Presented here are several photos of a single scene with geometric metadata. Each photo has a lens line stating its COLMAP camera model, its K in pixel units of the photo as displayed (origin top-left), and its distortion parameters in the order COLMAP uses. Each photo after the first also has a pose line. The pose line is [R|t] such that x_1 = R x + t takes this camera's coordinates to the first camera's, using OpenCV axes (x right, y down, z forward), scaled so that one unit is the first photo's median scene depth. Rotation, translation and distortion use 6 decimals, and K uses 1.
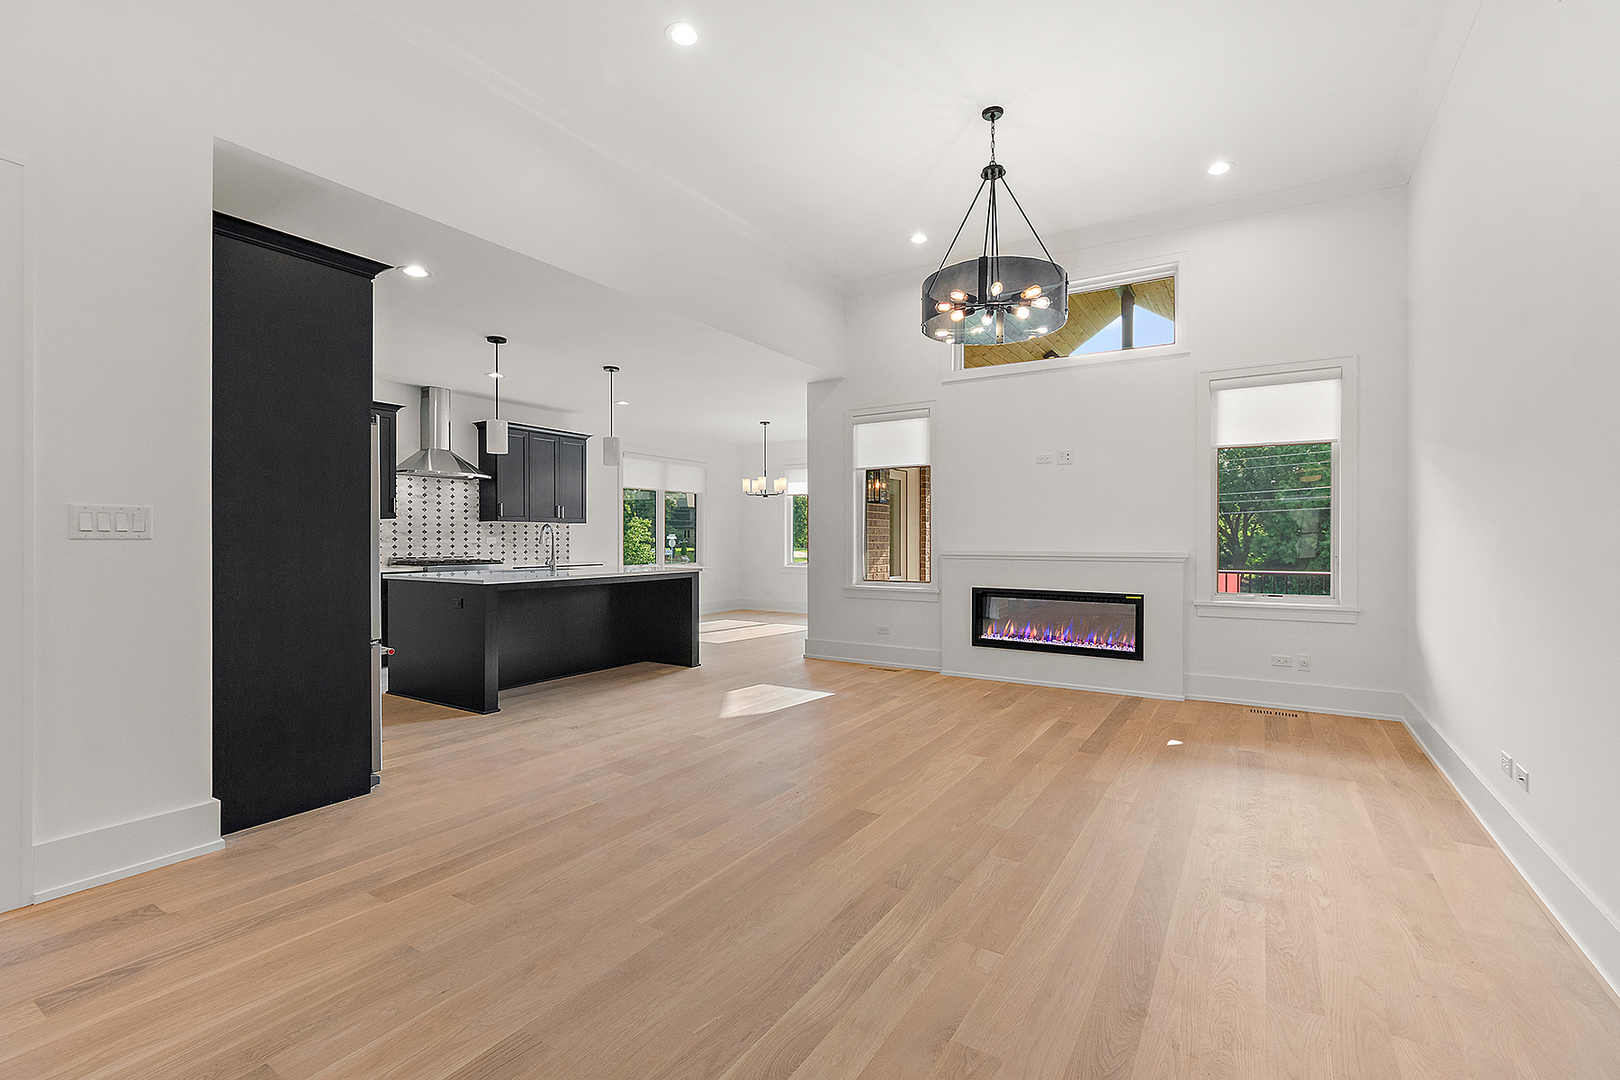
lens RADIAL K [[727.2, 0, 805.1], [0, 727.2, 540.8], [0, 0, 1]] dist [-0.000818, -0.001831]
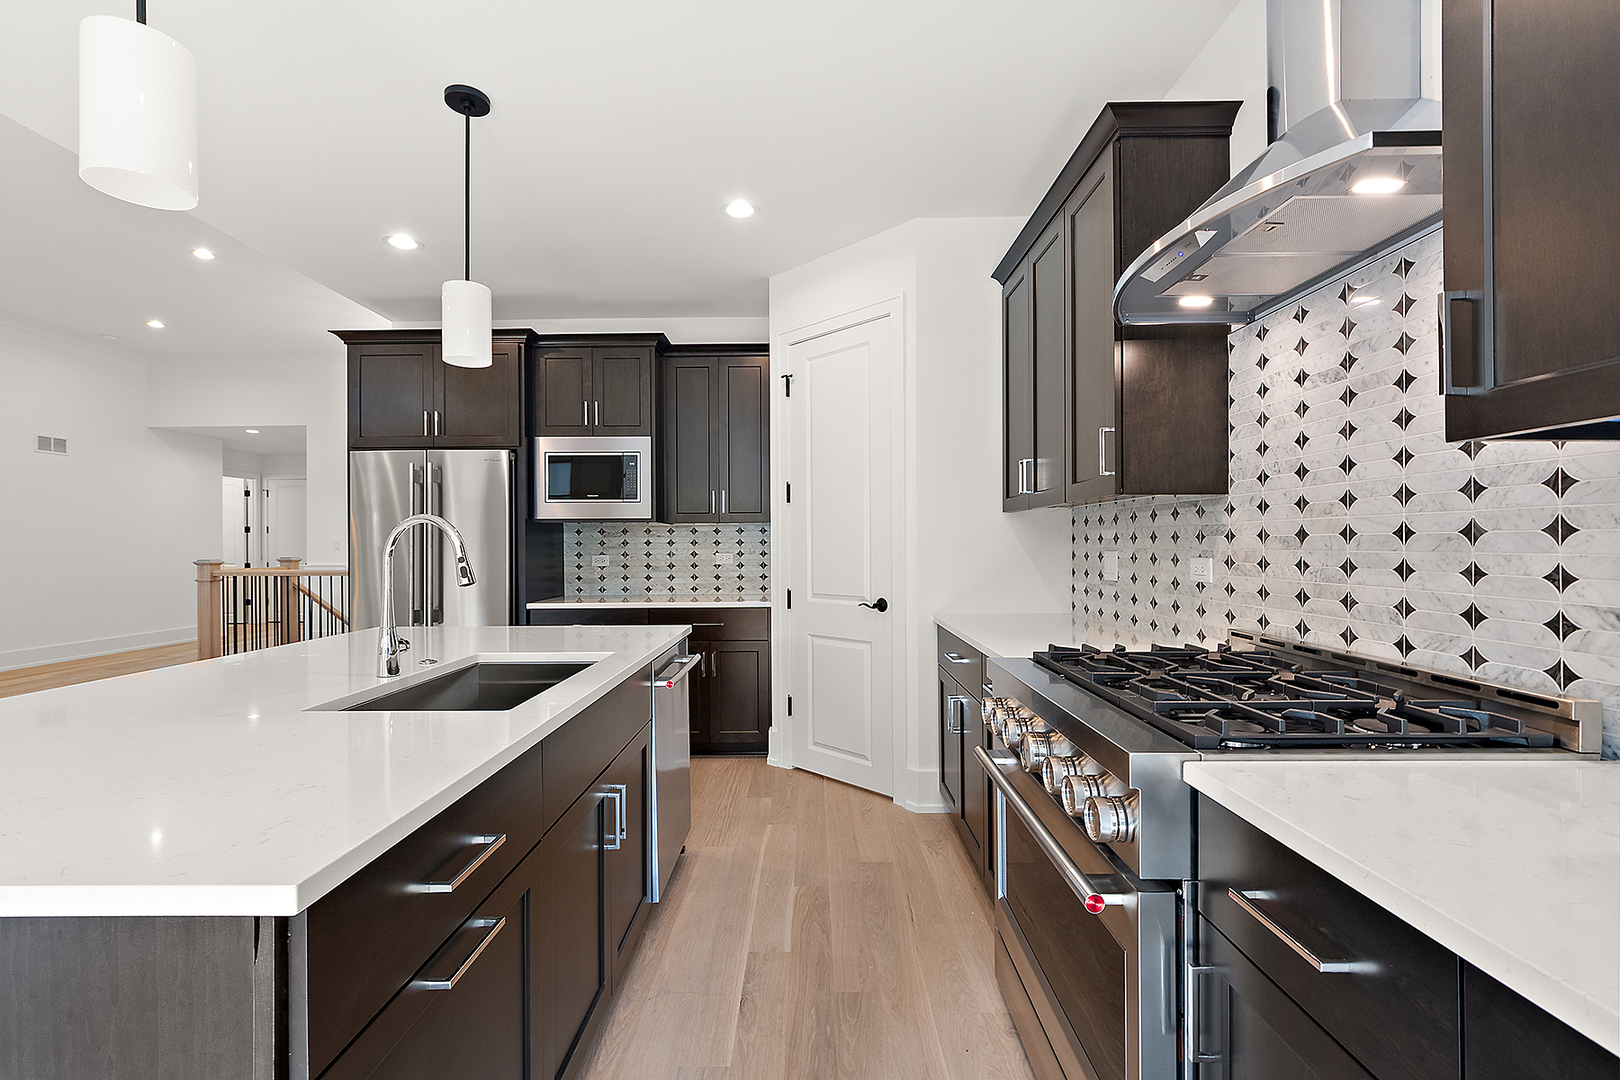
lens RADIAL K [[727.2, 0, 804.4], [0, 727.2, 543.7], [0, 0, 1]] dist [-0.000818, -0.001831]
pose [[-0.853083, 0.004979, -0.521751, -0.294303], [0.004582, 0.999987, 0.002050, -0.011290], [0.521755, -0.000642, -0.853095, 1.182434]]
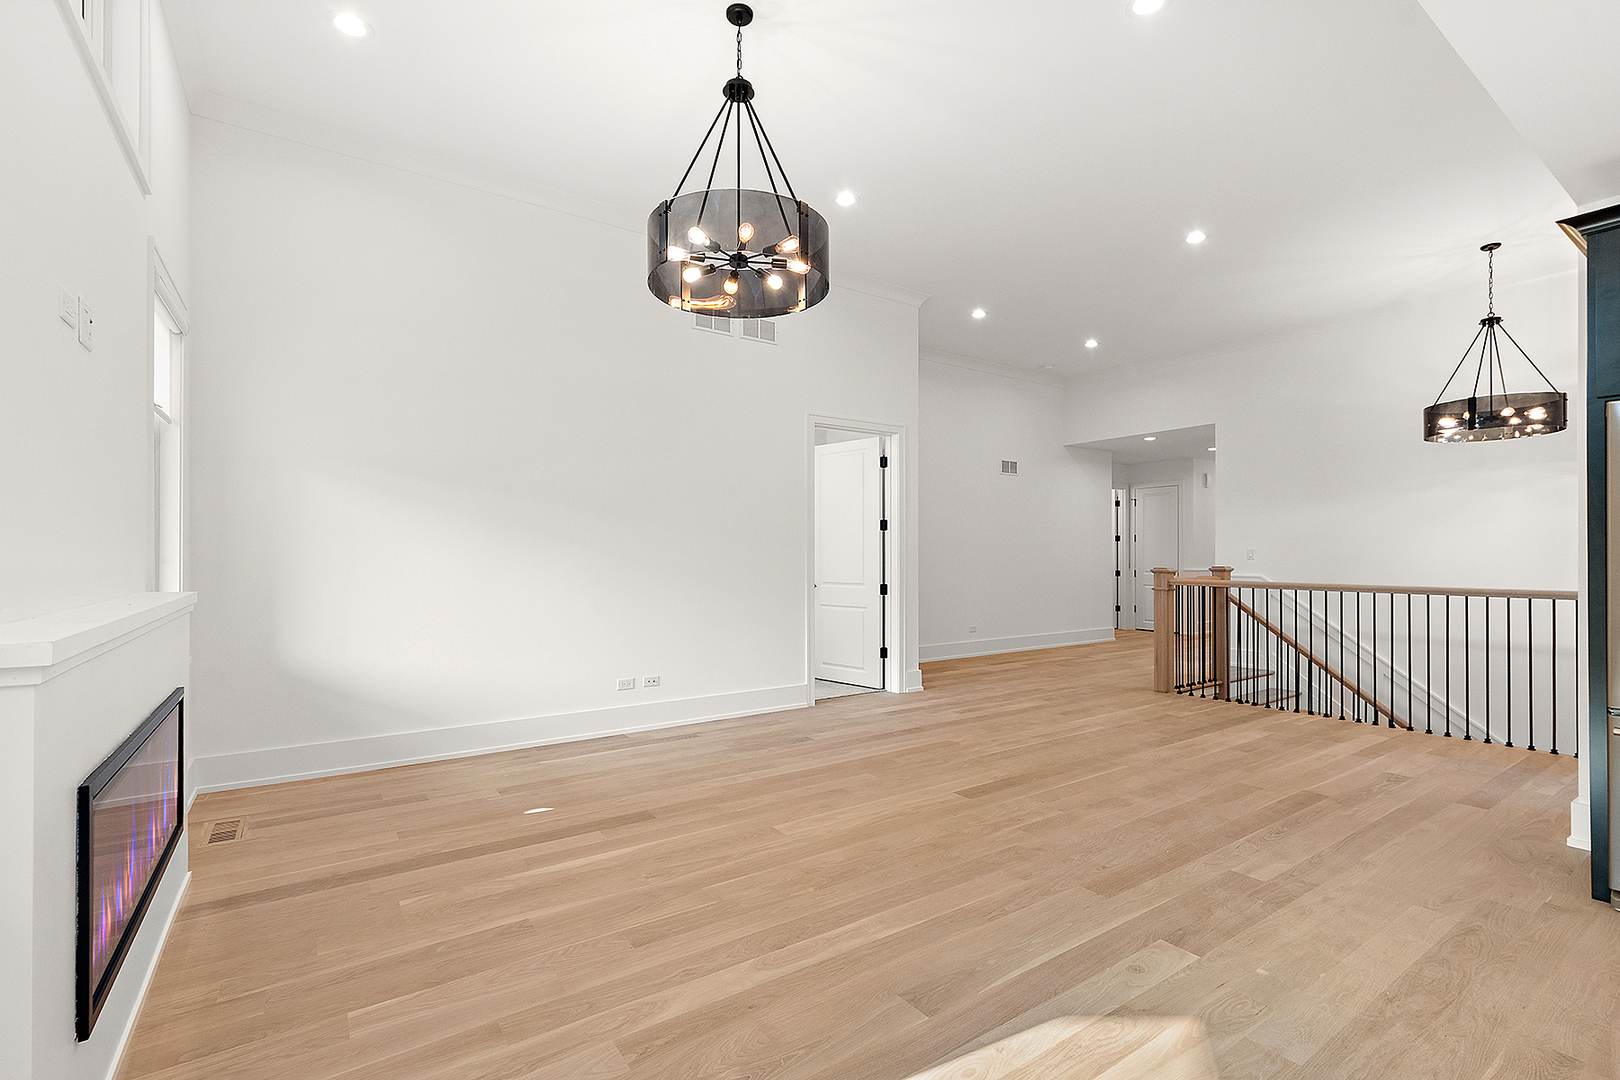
lens RADIAL K [[727.2, 0, 799.6], [0, 727.2, 546.0], [0, 0, 1]] dist [-0.000818, -0.001831]
pose [[-0.919416, 0.001608, 0.393284, -0.061193], [-0.002383, 0.999950, -0.009661, -0.009359], [-0.393280, -0.009820, -0.919366, 0.989003]]
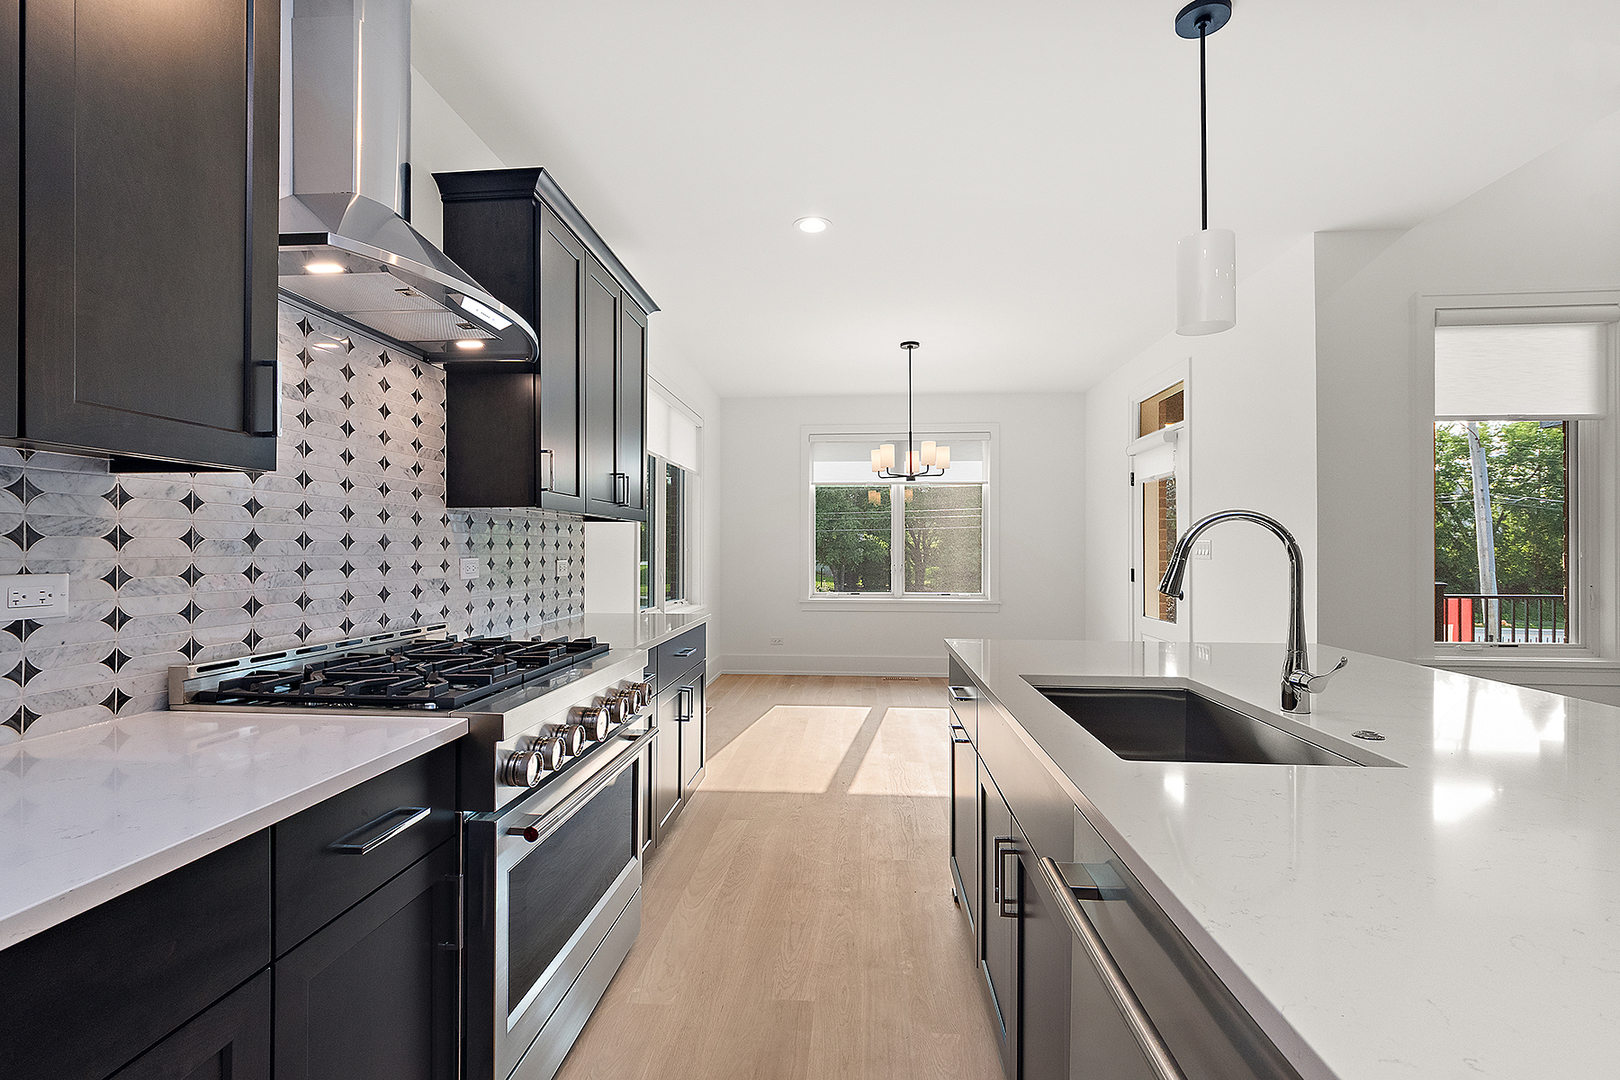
lens RADIAL K [[727.2, 0, 821.0], [0, 727.2, 552.4], [0, 0, 1]] dist [-0.000818, -0.001831]
pose [[0.876534, -0.002065, 0.481336, -0.525767], [0.001744, 0.999998, 0.001114, -0.008935], [-0.481337, -0.000137, 0.876535, 0.758692]]
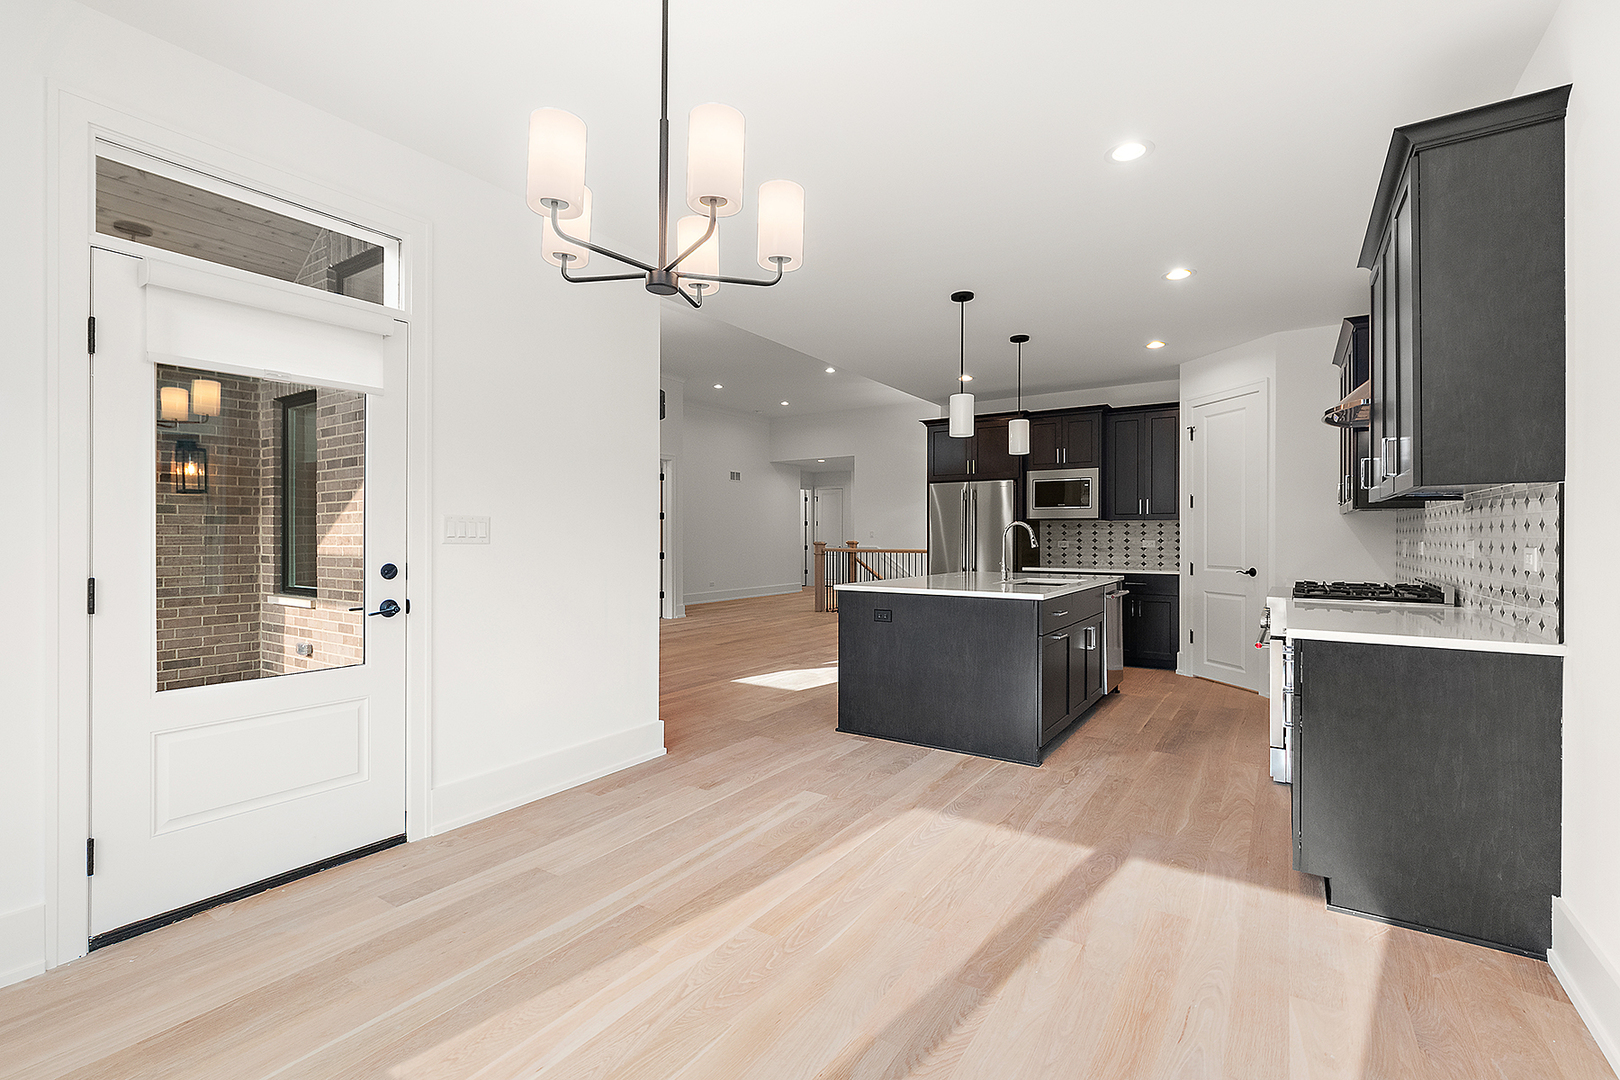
lens RADIAL K [[727.2, 0, 795.3], [0, 727.2, 532.5], [0, 0, 1]] dist [-0.000818, -0.001831]
pose [[-0.999461, -0.002861, 0.032716, -0.121238], [-0.002942, 0.999993, -0.002429, -0.008224], [-0.032709, -0.002524, -0.999462, 1.602849]]
